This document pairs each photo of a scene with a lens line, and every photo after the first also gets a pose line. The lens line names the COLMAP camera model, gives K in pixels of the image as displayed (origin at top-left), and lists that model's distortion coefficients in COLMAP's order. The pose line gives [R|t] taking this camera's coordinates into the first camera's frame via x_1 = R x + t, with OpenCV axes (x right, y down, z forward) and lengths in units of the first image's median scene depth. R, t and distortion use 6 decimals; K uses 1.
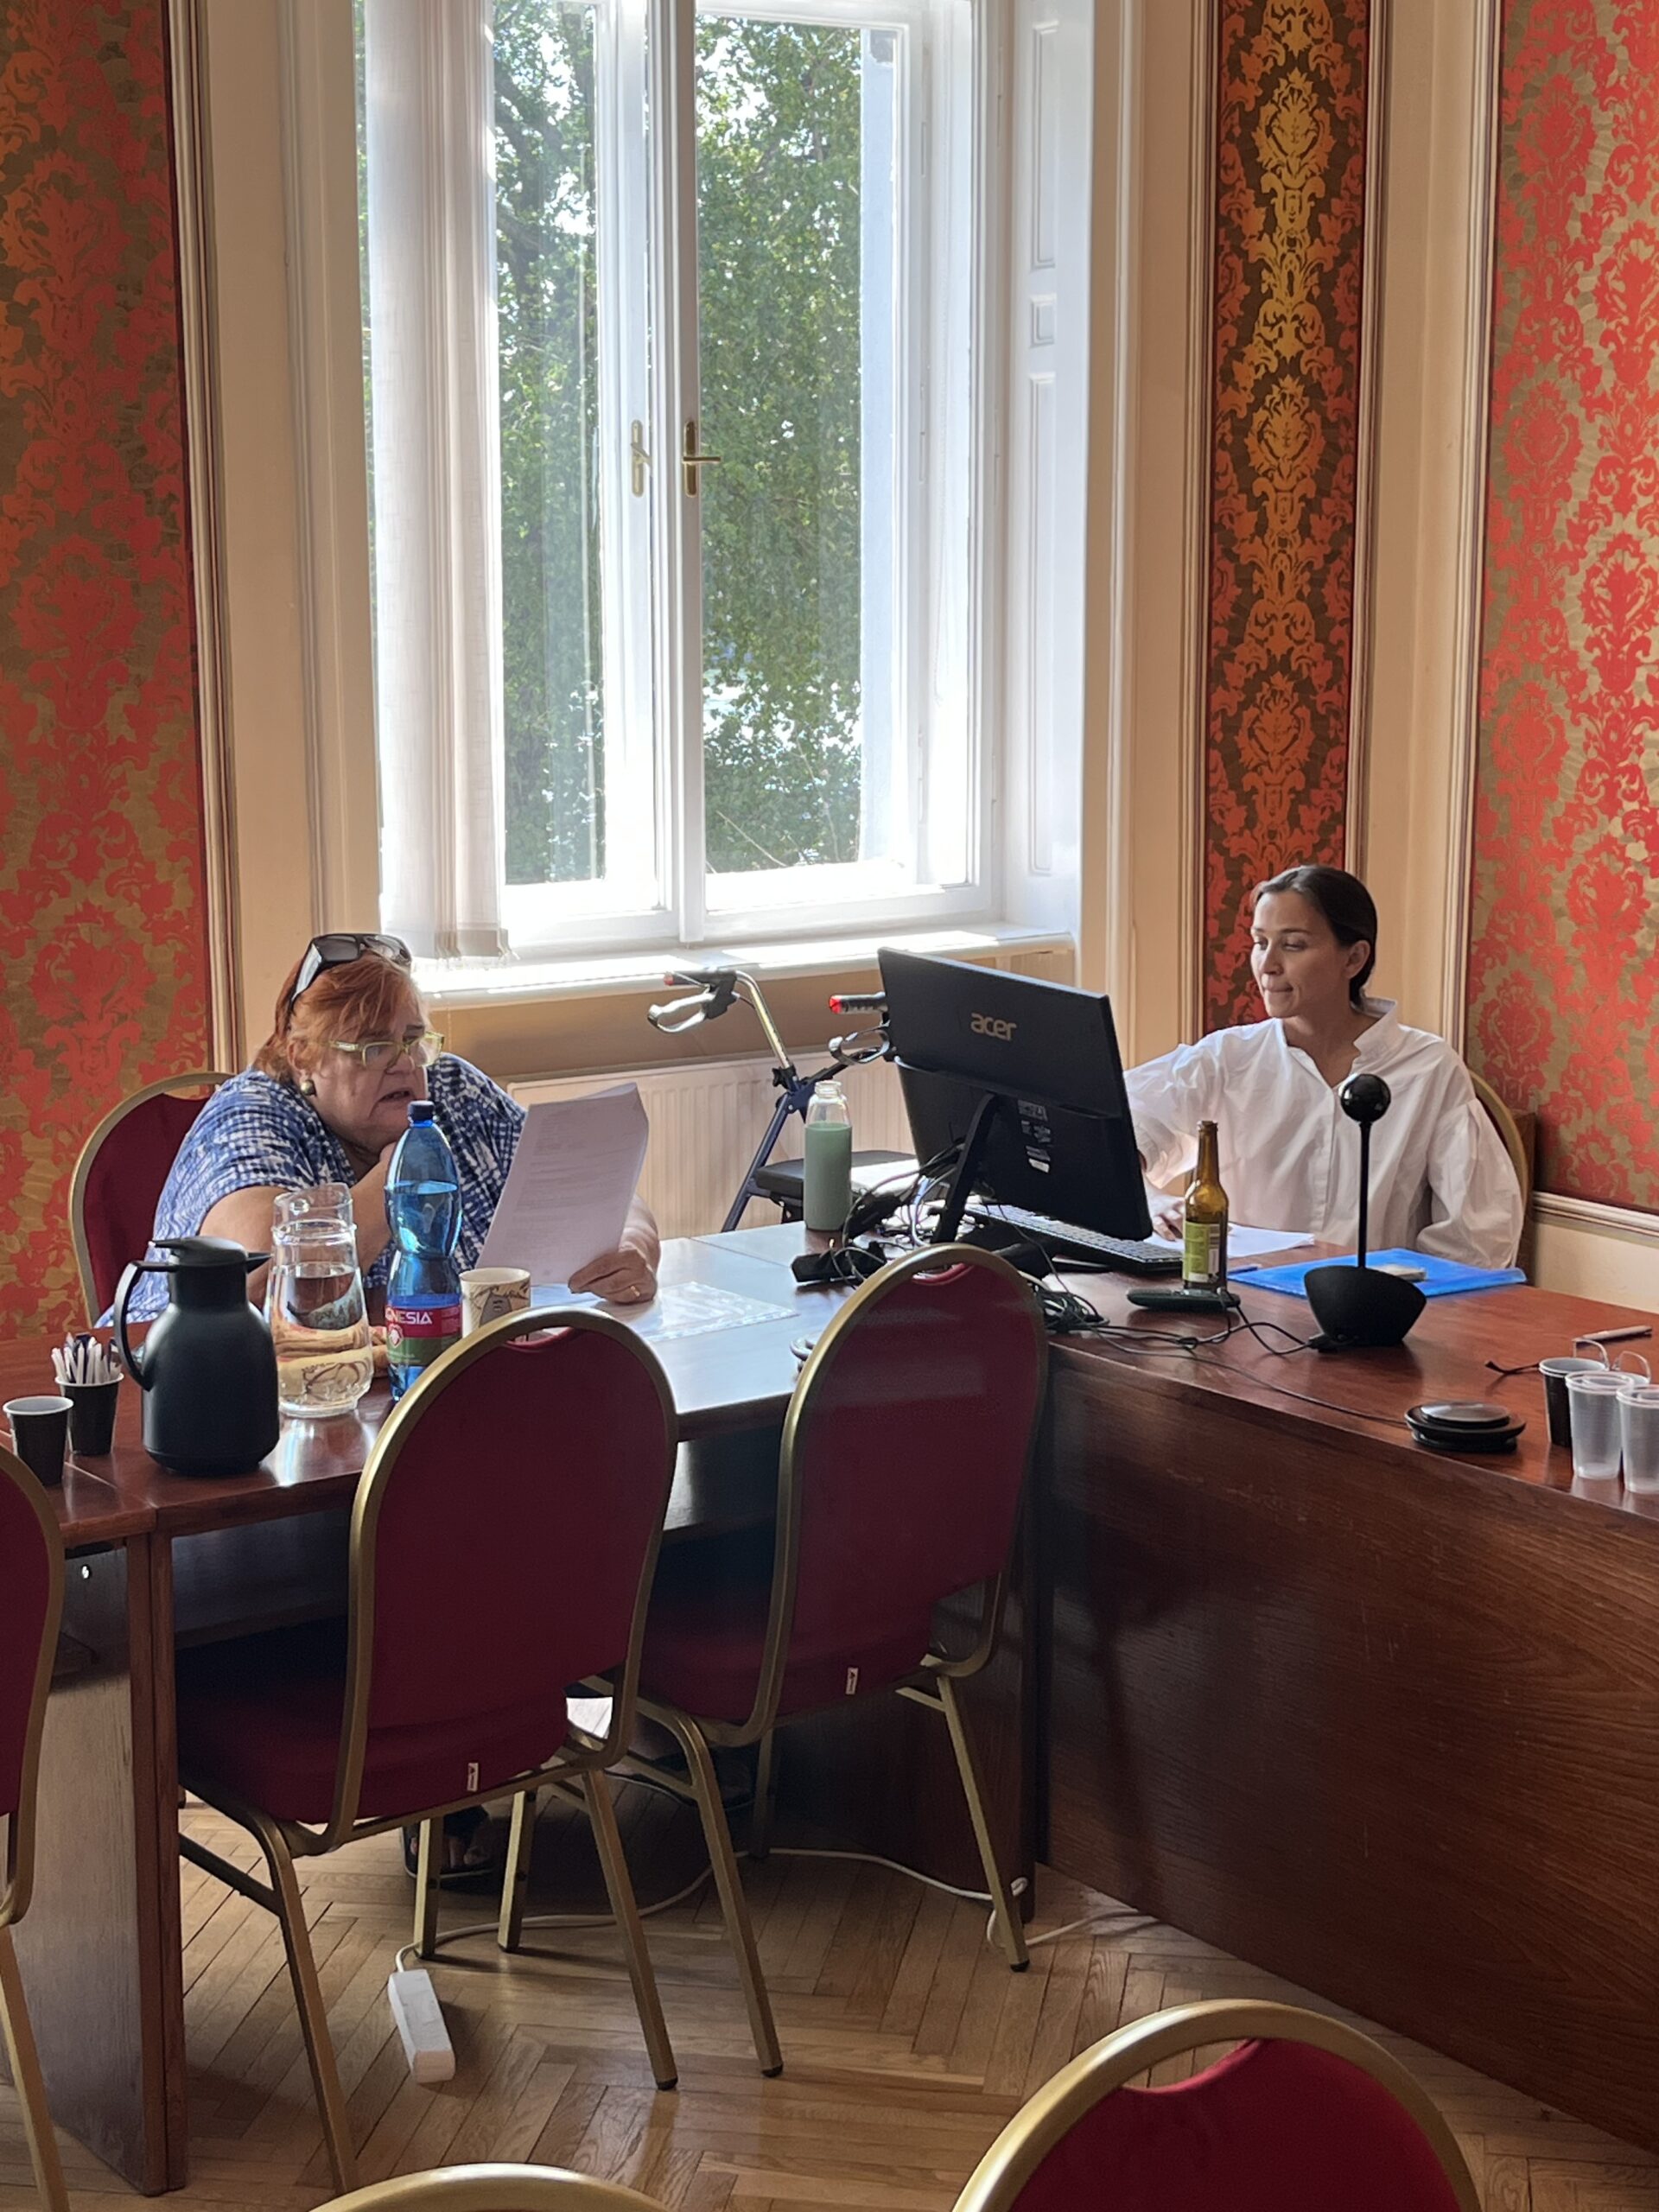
lens RADIAL K [[3459.0, 0, 840.2], [0, 3459.0, 1139.1], [0, 0, 1]] dist [0.153913, -0.666501]
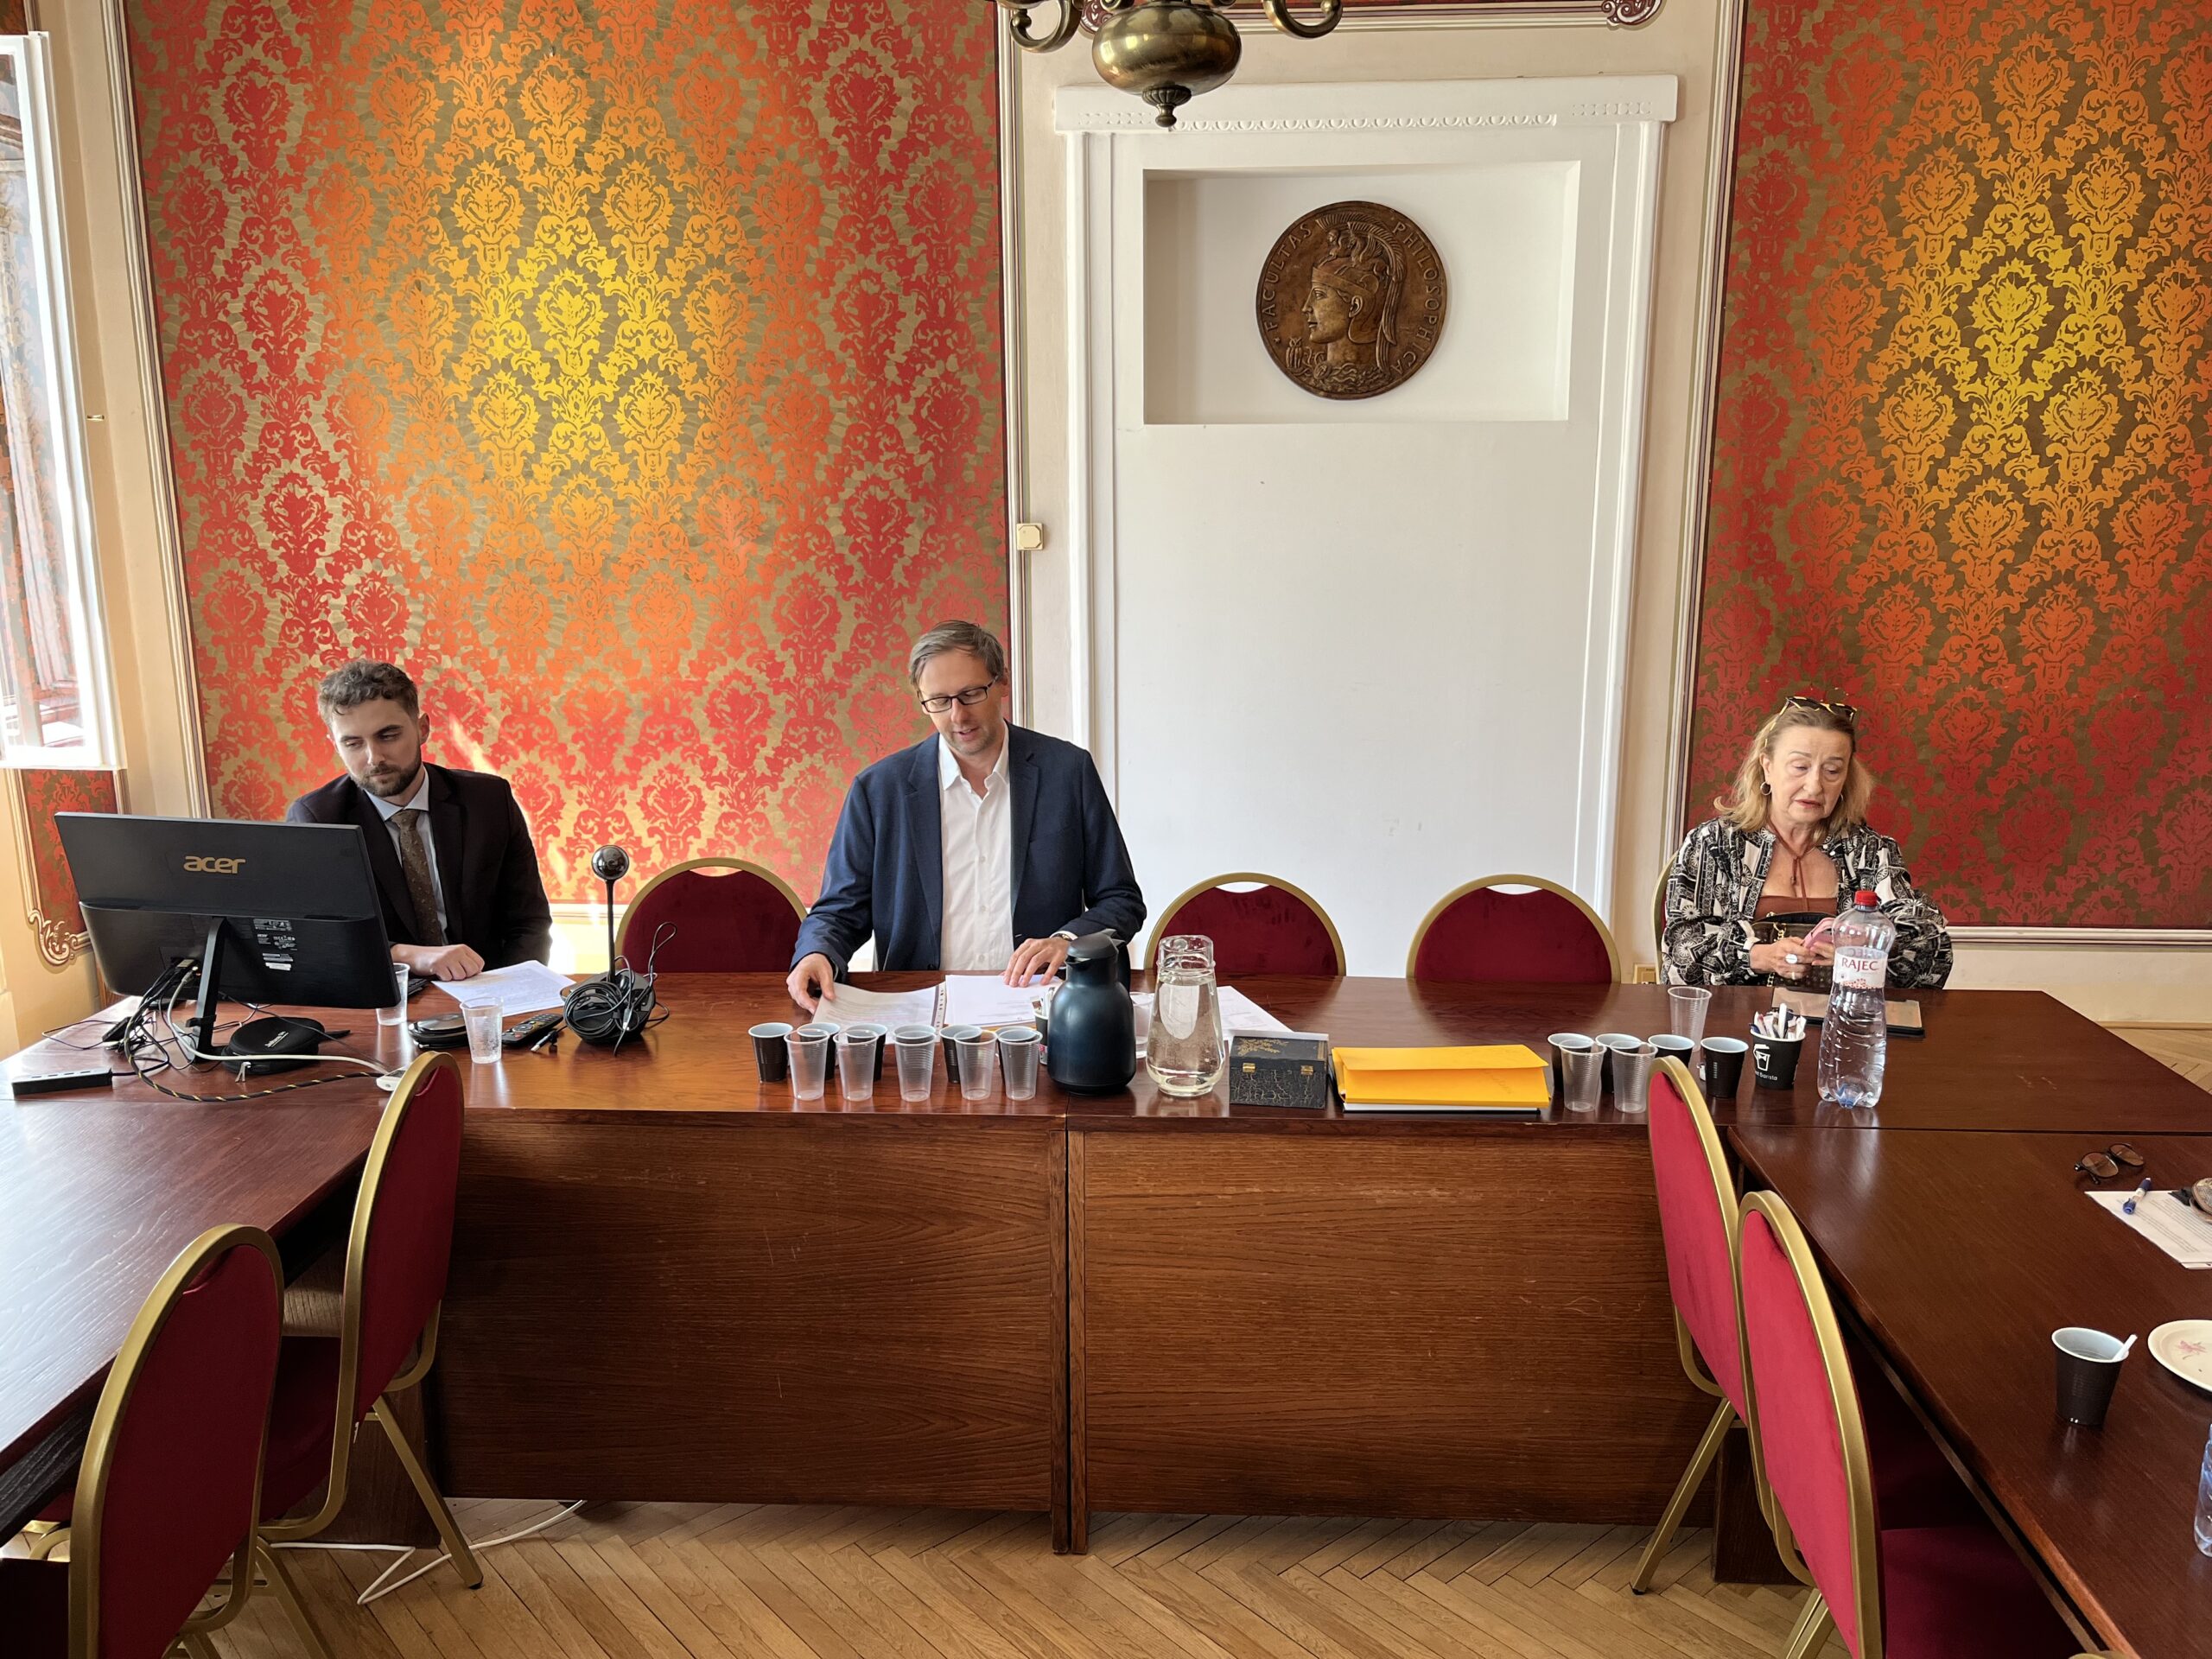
lens RADIAL K [[1699.9, 0, 1114.0], [0, 1699.9, 814.8], [0, 0, 1]] dist [0.028664, 0.000239]
pose [[0.642857, -0.153058, 0.750538, -0.135387], [0.136029, 0.987070, 0.084783, -0.038177], [-0.753811, 0.047592, 0.655366, 0.231252]]
